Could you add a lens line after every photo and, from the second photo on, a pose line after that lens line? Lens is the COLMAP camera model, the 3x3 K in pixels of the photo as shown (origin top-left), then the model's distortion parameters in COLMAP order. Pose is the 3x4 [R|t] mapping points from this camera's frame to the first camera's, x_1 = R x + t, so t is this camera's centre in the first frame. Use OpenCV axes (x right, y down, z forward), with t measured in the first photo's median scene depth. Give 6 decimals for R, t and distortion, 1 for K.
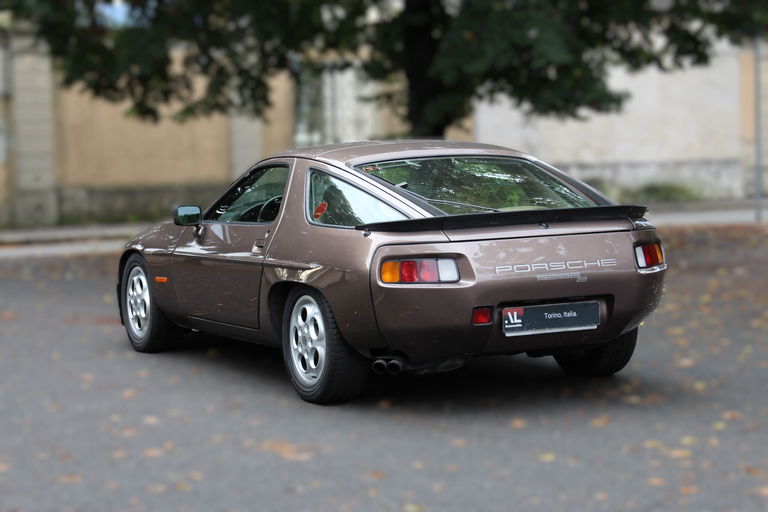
lens RADIAL K [[1871.0, 0, 384.0], [0, 1871.0, 256.0], [0, 0, 1]] dist [0.035868, 0.081414]
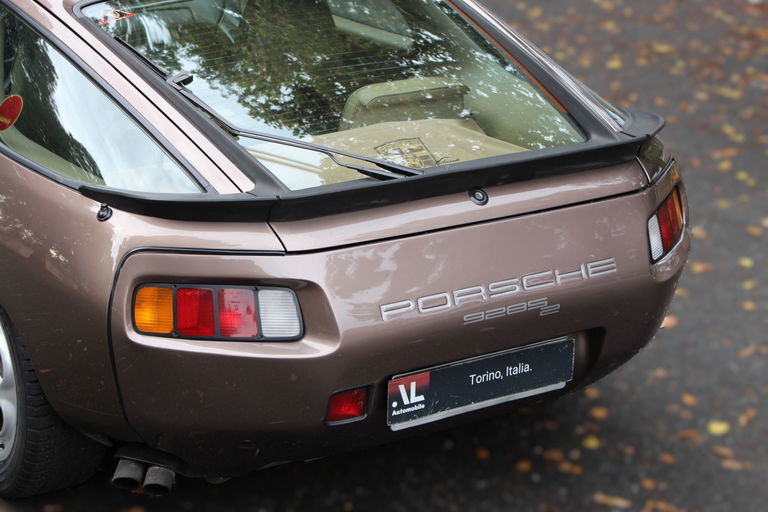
lens RADIAL K [[1871.0, 0, 384.0], [0, 1871.0, 256.0], [0, 0, 1]] dist [0.035868, 0.081414]
pose [[0.990755, 0.016480, 0.134656, -0.002776], [-0.051153, 0.964709, 0.258304, -0.124770], [-0.125647, -0.262804, 0.956633, 0.545154]]
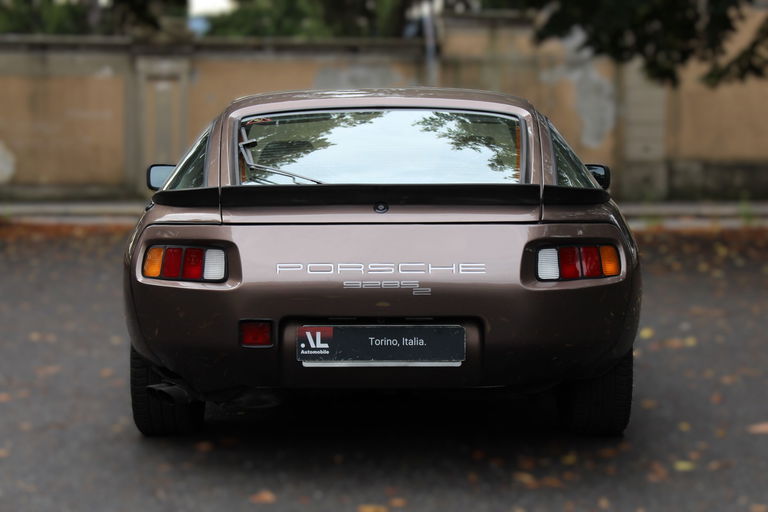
lens RADIAL K [[1871.0, 0, 384.0], [0, 1871.0, 256.0], [0, 0, 1]] dist [0.035868, 0.081414]
pose [[0.895616, 0.061784, -0.440517, 0.388293], [-0.056380, 0.998087, 0.025359, -0.016365], [0.441241, 0.002125, 0.897386, 0.395252]]
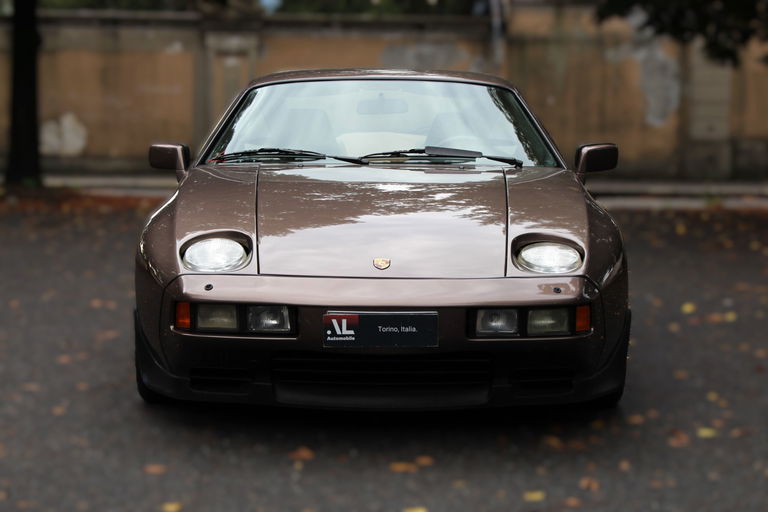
lens RADIAL K [[1871.0, 0, 384.0], [0, 1871.0, 256.0], [0, 0, 1]] dist [0.035868, 0.081414]
pose [[0.877188, 0.078318, -0.473716, 0.416803], [-0.067273, 0.996923, 0.040248, -0.016274], [0.475410, -0.003437, 0.879758, 0.369662]]
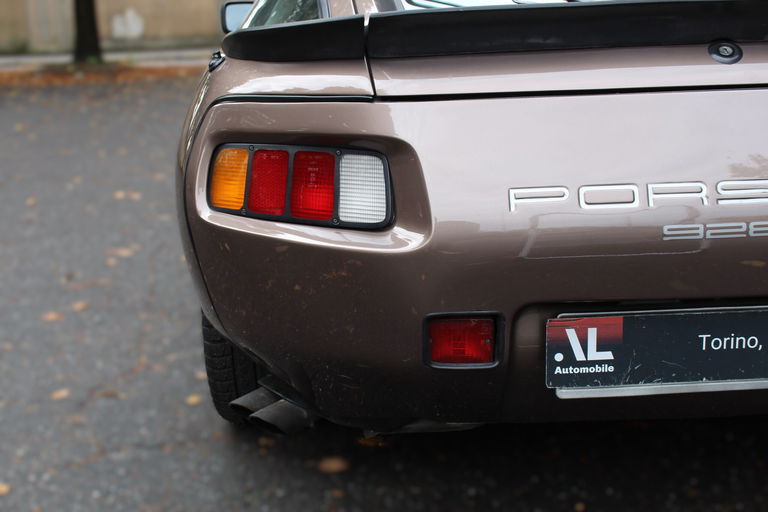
lens RADIAL K [[1045.5, 0, 384.0], [0, 1045.5, 256.0], [0, 0, 1]] dist [-0.035937, -0.032585]
pose [[0.902274, 0.105185, -0.418135, 0.110207], [-0.023004, 0.980148, 0.196926, -0.015944], [0.430548, -0.168063, 0.886782, 0.825127]]
